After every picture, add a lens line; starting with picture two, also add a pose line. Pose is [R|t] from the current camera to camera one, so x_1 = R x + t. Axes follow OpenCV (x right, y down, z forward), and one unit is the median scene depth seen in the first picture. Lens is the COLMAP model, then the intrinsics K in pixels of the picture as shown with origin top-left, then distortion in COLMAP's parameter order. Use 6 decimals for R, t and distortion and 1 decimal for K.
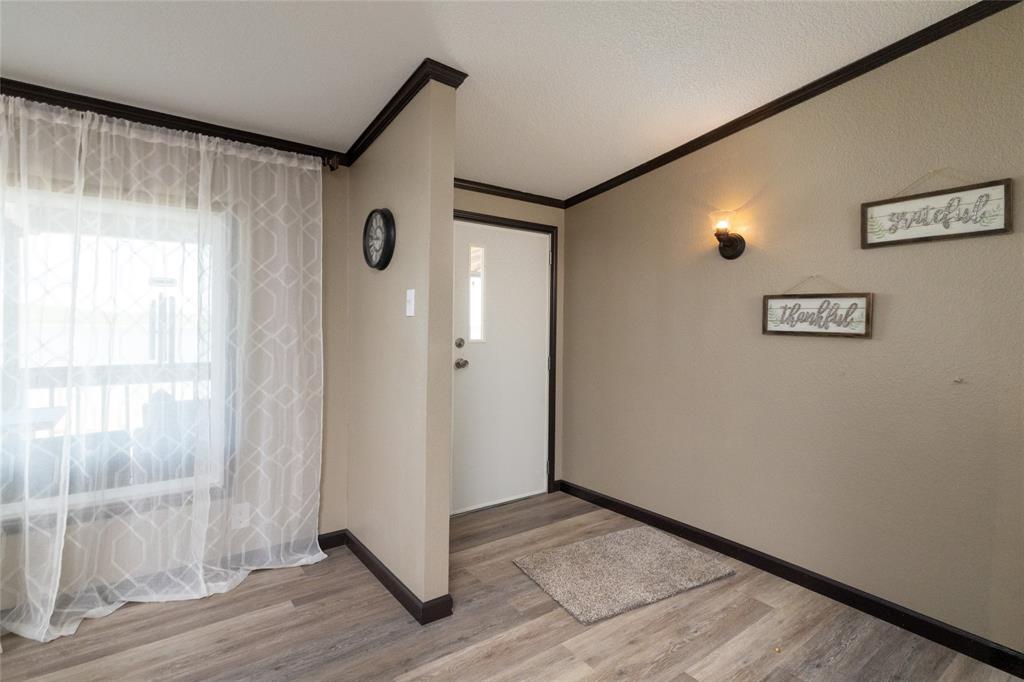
lens RADIAL K [[487.1, 0, 512.4], [0, 487.1, 337.3], [0, 0, 1]] dist [-0.000622, 0.002246]
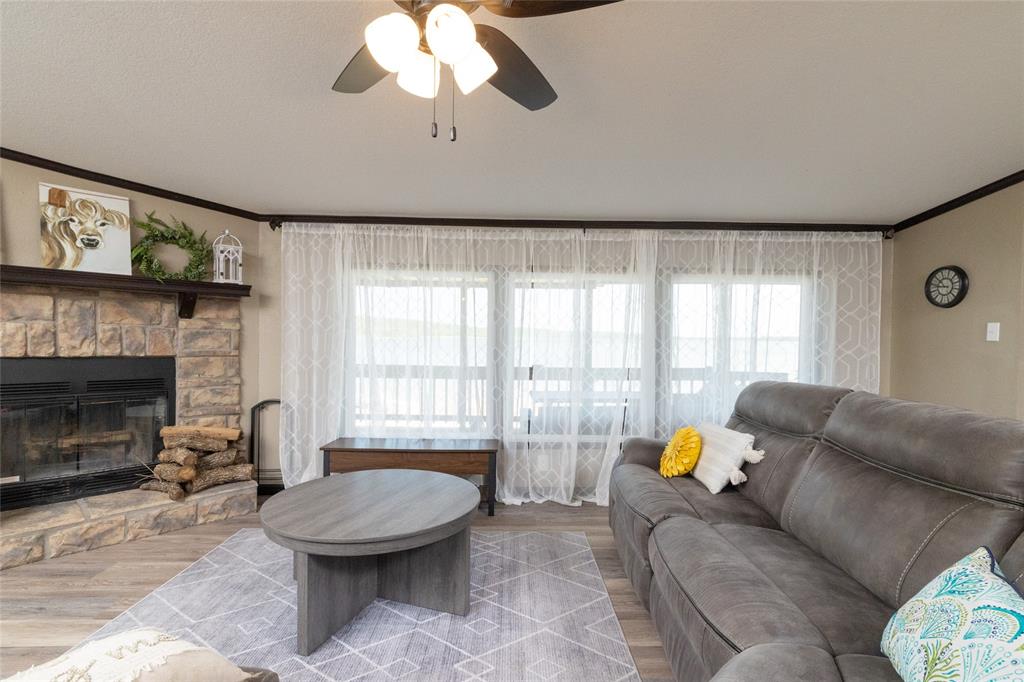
lens RADIAL K [[487.1, 0, 485.8], [0, 487.1, 343.2], [0, 0, 1]] dist [-0.000622, 0.002246]
pose [[0.820425, 0.008691, -0.571689, -0.554890], [-0.013687, 0.999896, -0.004441, -0.012485], [0.571591, 0.011469, 0.820459, -0.915400]]
